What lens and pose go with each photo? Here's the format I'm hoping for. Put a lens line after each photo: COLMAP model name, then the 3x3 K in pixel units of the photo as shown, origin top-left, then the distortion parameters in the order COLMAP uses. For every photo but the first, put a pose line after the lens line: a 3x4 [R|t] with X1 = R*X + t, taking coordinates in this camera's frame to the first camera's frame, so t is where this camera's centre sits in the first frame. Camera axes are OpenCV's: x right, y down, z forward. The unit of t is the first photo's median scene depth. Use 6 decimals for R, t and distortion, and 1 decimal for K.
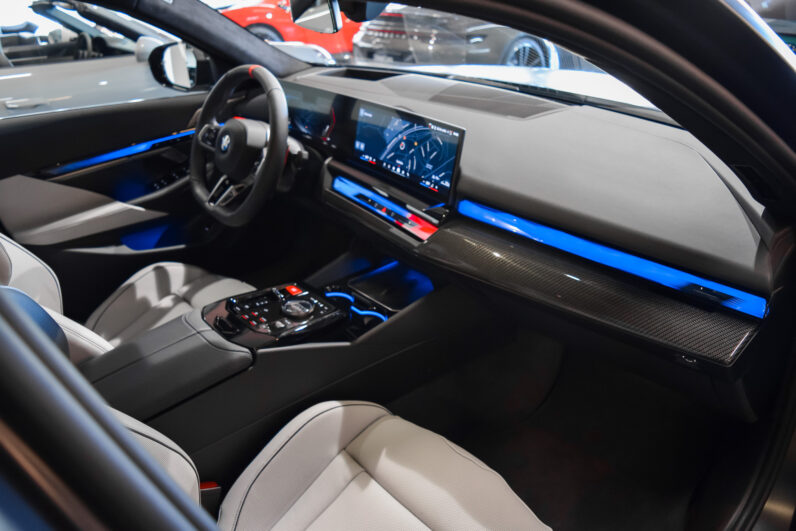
lens RADIAL K [[623.2, 0, 398.0], [0, 623.2, 265.5], [0, 0, 1]] dist [-0.088523, 0.001493]
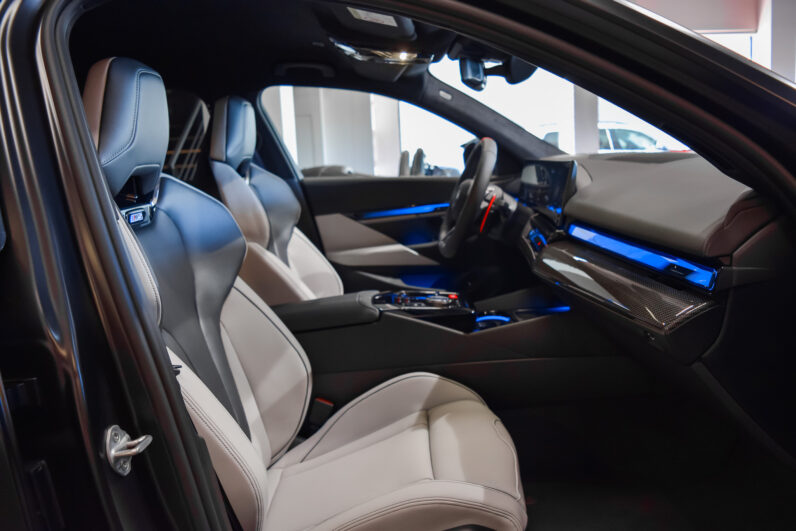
lens RADIAL K [[623.2, 0, 398.0], [0, 623.2, 265.5], [0, 0, 1]] dist [-0.088523, 0.001493]
pose [[0.748612, 0.084682, -0.657578, 0.513568], [-0.257533, 0.951071, -0.170708, 0.201866], [0.610947, 0.297142, 0.733792, 0.005545]]
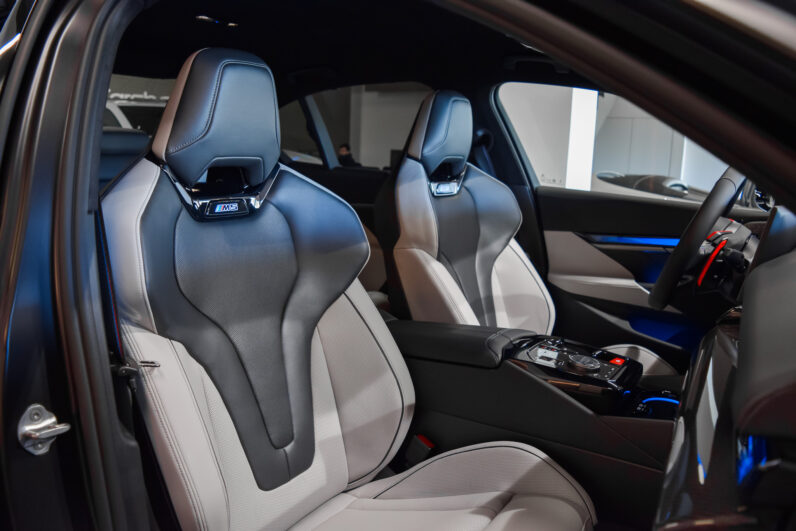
lens RADIAL K [[623.2, 0, 398.0], [0, 623.2, 265.5], [0, 0, 1]] dist [-0.088523, 0.001493]
pose [[0.246711, 0.183994, -0.951462, 0.567417], [-0.468003, 0.882352, 0.049278, 0.019758], [0.848591, 0.433130, 0.303796, 0.333659]]
